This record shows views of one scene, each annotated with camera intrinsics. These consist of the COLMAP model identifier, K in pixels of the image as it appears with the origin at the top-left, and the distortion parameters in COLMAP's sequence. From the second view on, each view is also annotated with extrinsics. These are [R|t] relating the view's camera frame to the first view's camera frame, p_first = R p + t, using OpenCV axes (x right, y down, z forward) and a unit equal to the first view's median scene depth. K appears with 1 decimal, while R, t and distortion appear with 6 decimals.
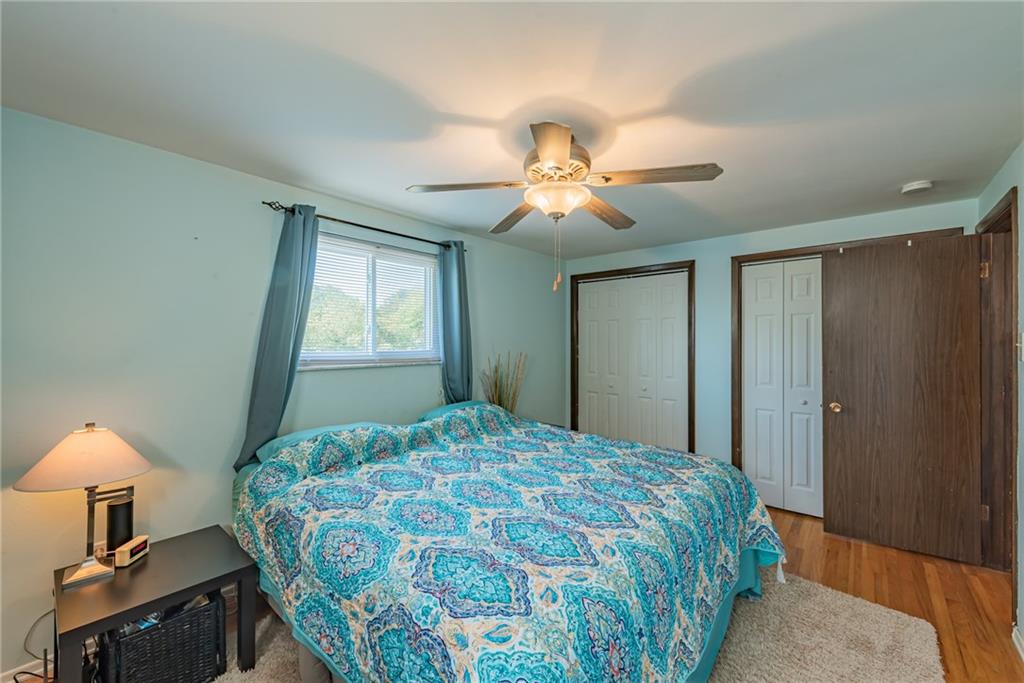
lens RADIAL K [[407.5, 0, 509.8], [0, 407.5, 340.1], [0, 0, 1]] dist [0.005648, -0.000492]
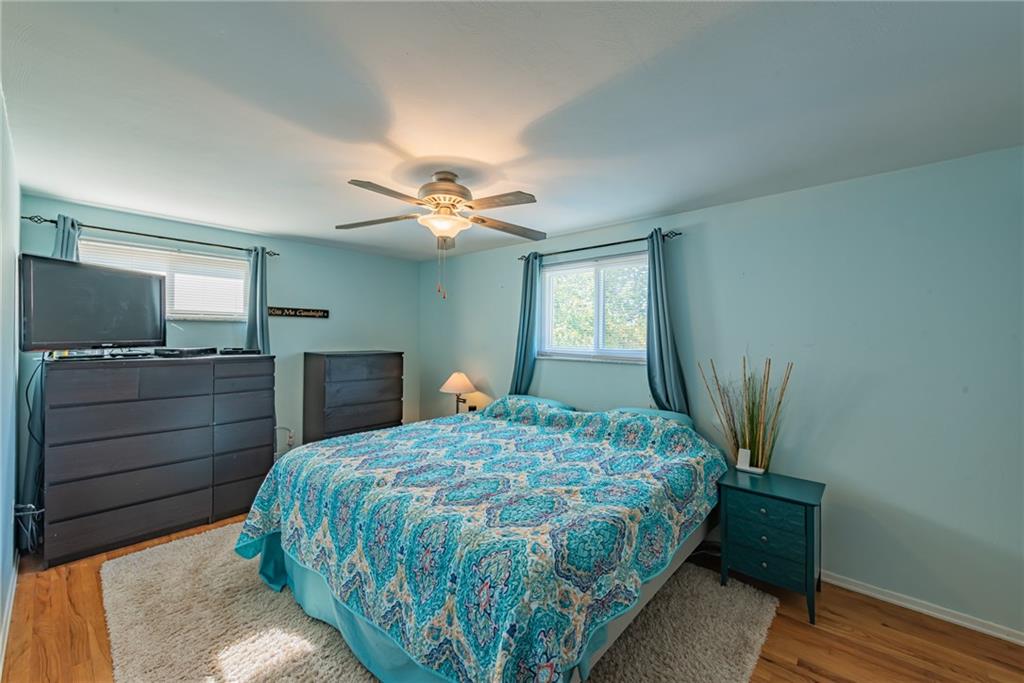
lens RADIAL K [[407.5, 0, 509.8], [0, 407.5, 340.8], [0, 0, 1]] dist [0.005648, -0.000492]
pose [[0.006604, -0.000343, -0.999978, 0.992790], [-0.009884, 0.999951, -0.000408, 0.008391], [0.999929, 0.009886, 0.006600, 0.864807]]
